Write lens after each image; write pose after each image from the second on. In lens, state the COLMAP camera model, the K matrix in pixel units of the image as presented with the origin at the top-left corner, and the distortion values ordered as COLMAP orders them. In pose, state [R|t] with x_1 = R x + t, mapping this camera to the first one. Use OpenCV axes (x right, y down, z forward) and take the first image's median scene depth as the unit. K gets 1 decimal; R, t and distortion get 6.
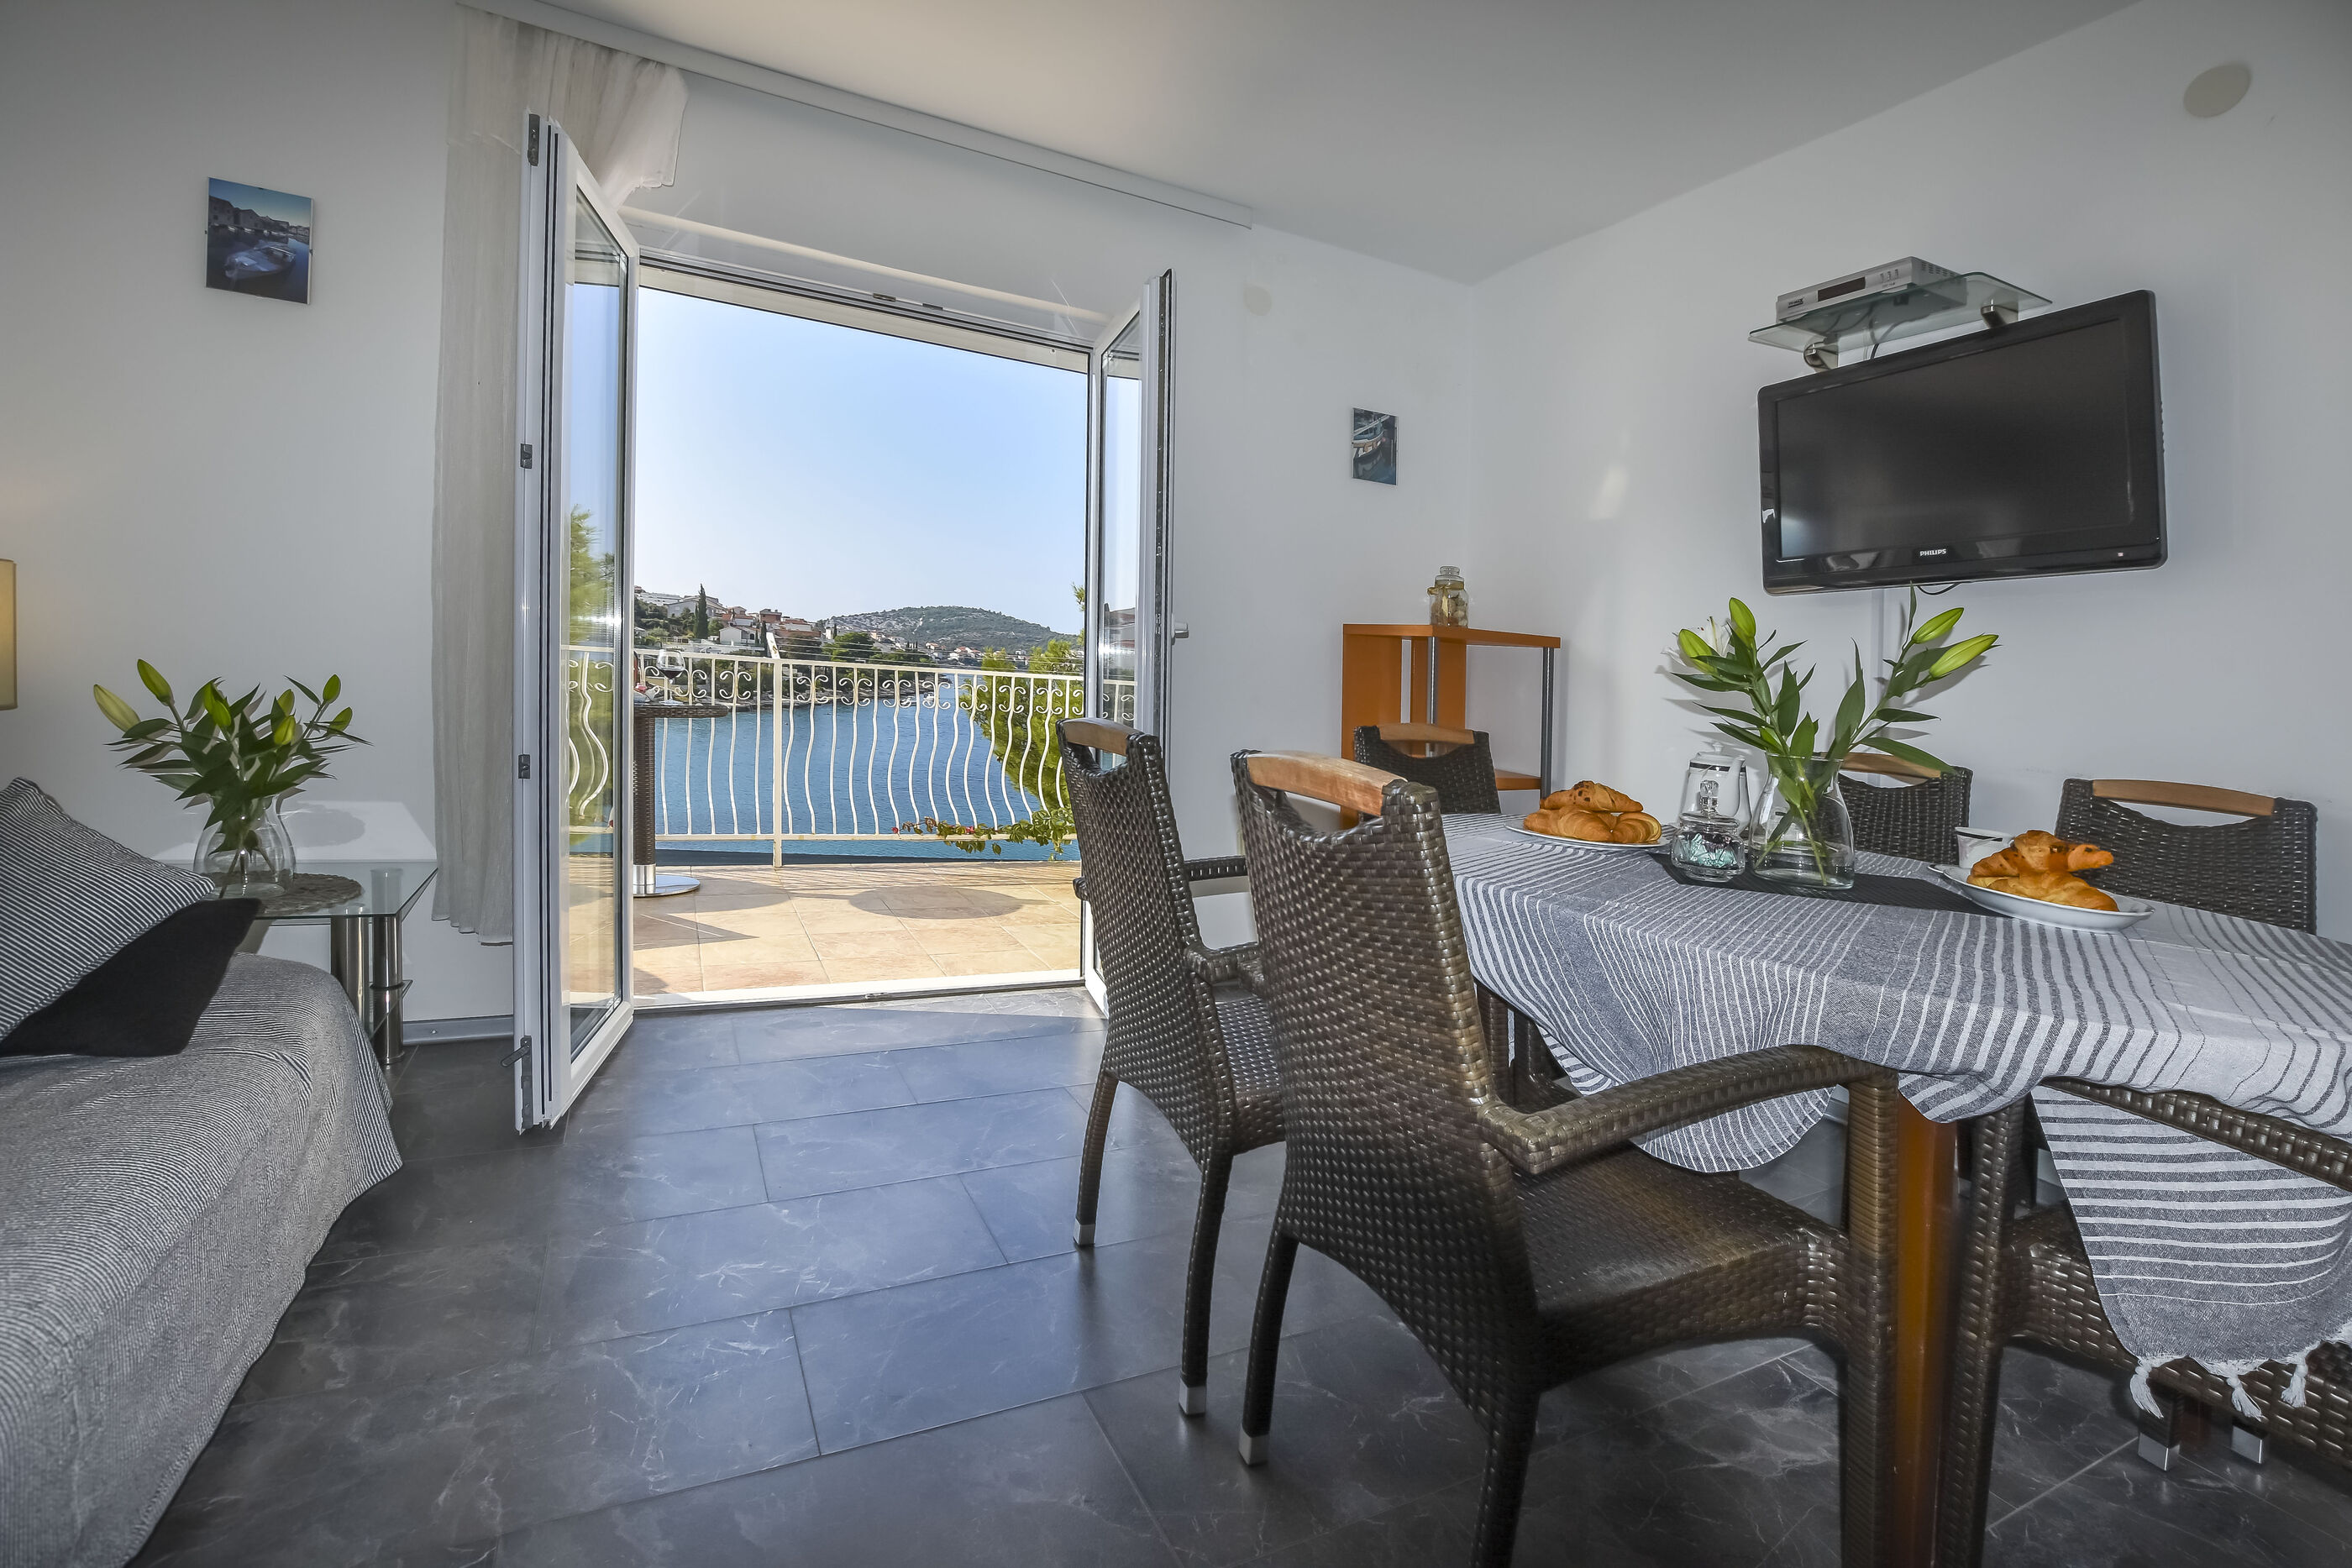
lens RADIAL K [[1006.4, 0, 1190.4], [0, 1006.4, 659.3], [0, 0, 1]] dist [-0.035673, 0.005013]
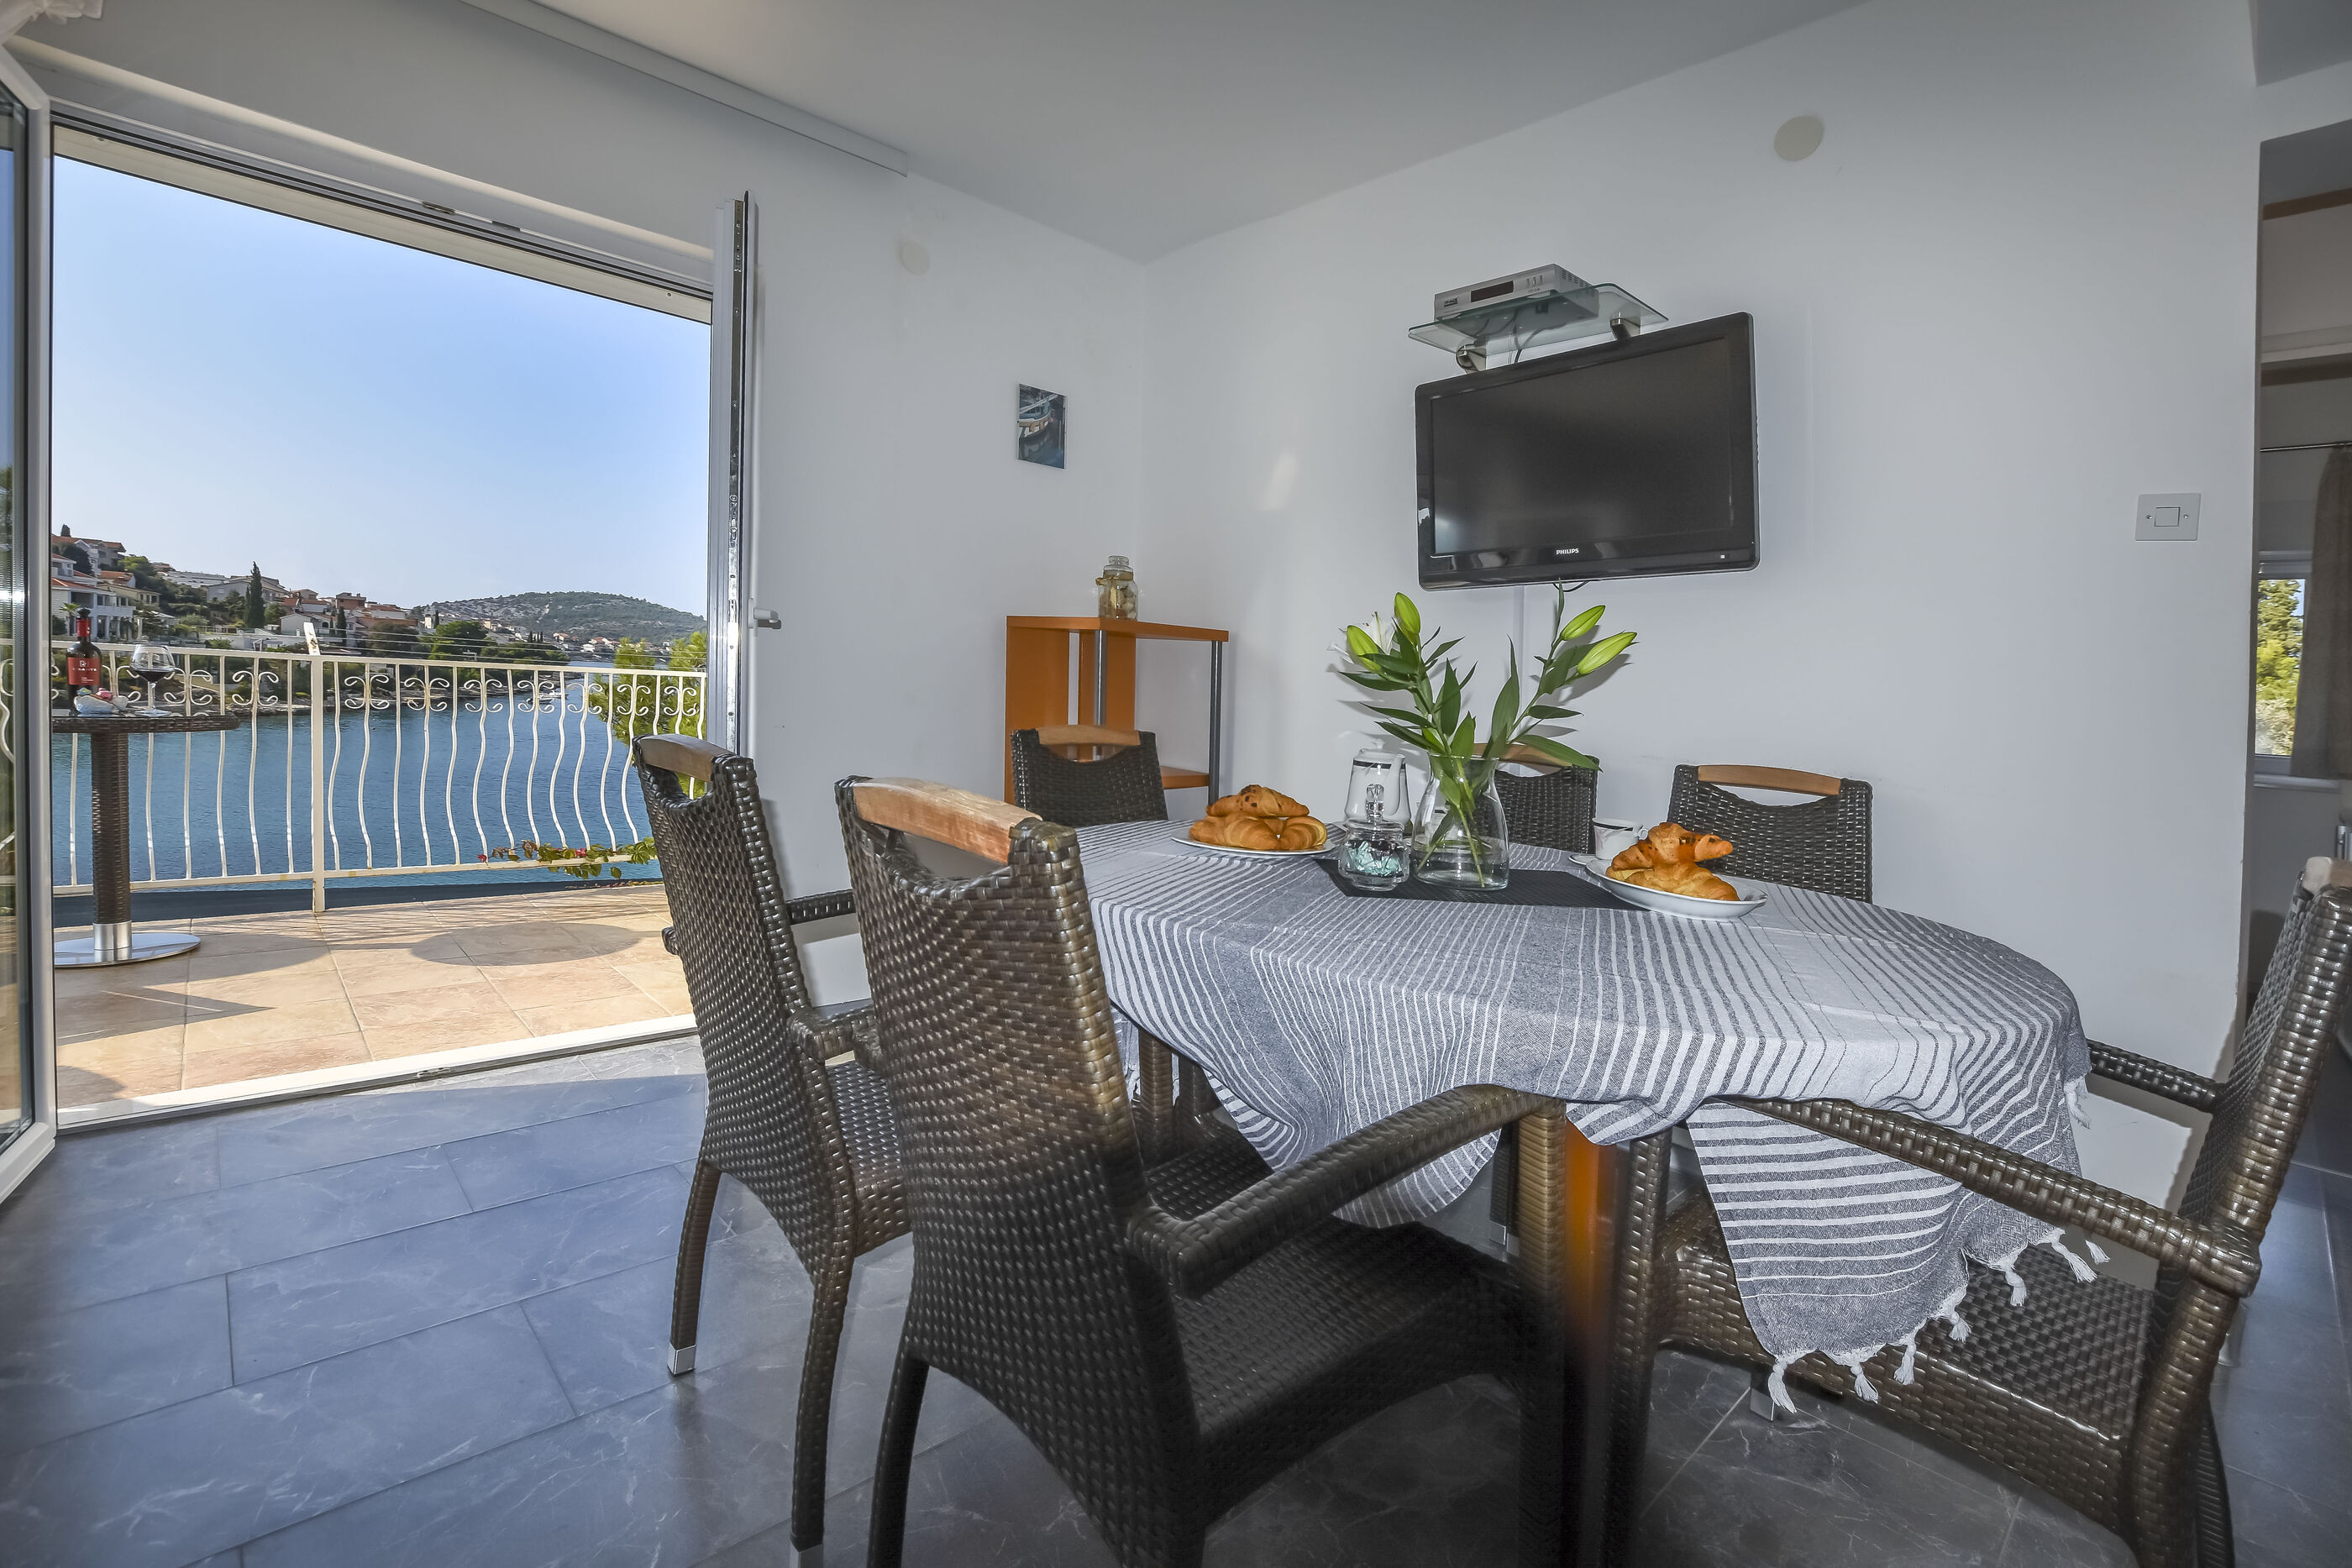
lens RADIAL K [[1027.4, 0, 1134.0], [0, 1027.4, 686.7], [0, 0, 1]] dist [-0.035692, 0.005476]
pose [[0.966207, -0.010928, 0.257537, 0.037778], [0.001771, 0.999359, 0.035760, -0.006275], [-0.257763, -0.034095, 0.965606, 0.095087]]
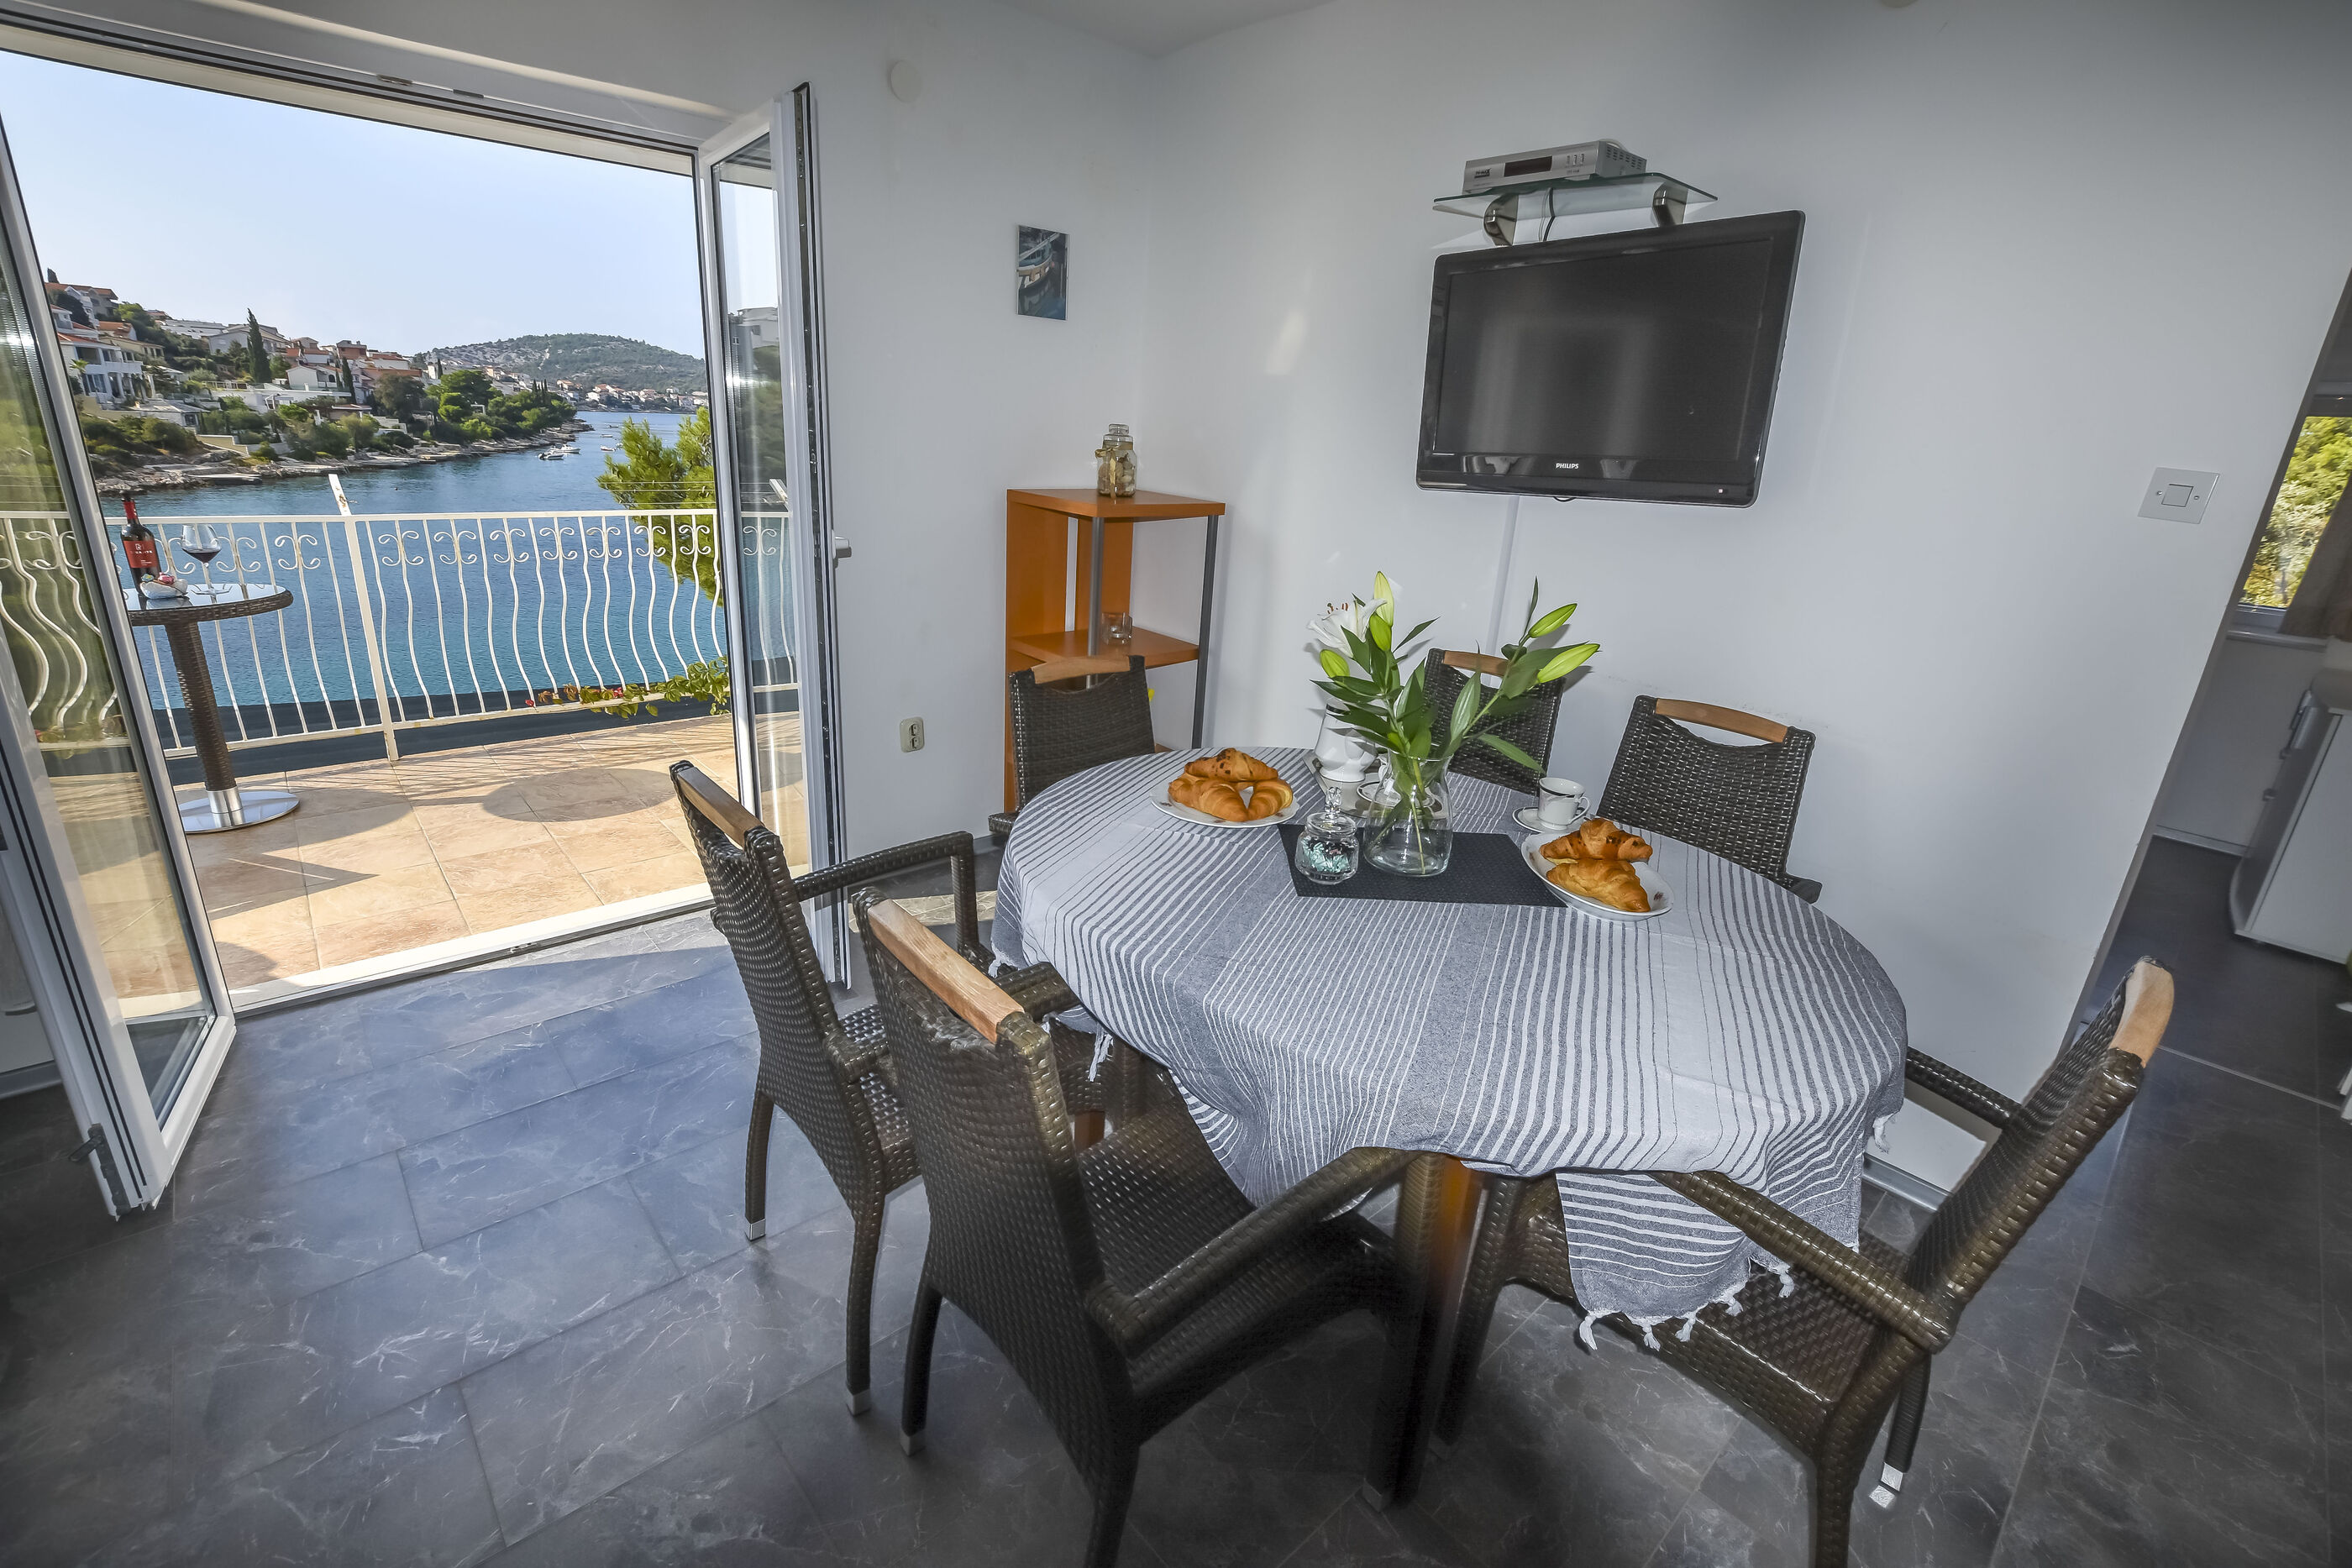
lens RADIAL K [[994.6, 0, 1105.3], [0, 994.6, 738.1], [0, 0, 1]] dist [-0.035936, 0.006298]
pose [[0.974305, -0.054832, 0.218455, 0.047562], [-0.018038, 0.947802, 0.318349, -0.215134], [-0.224507, -0.314109, 0.922460, 0.084113]]
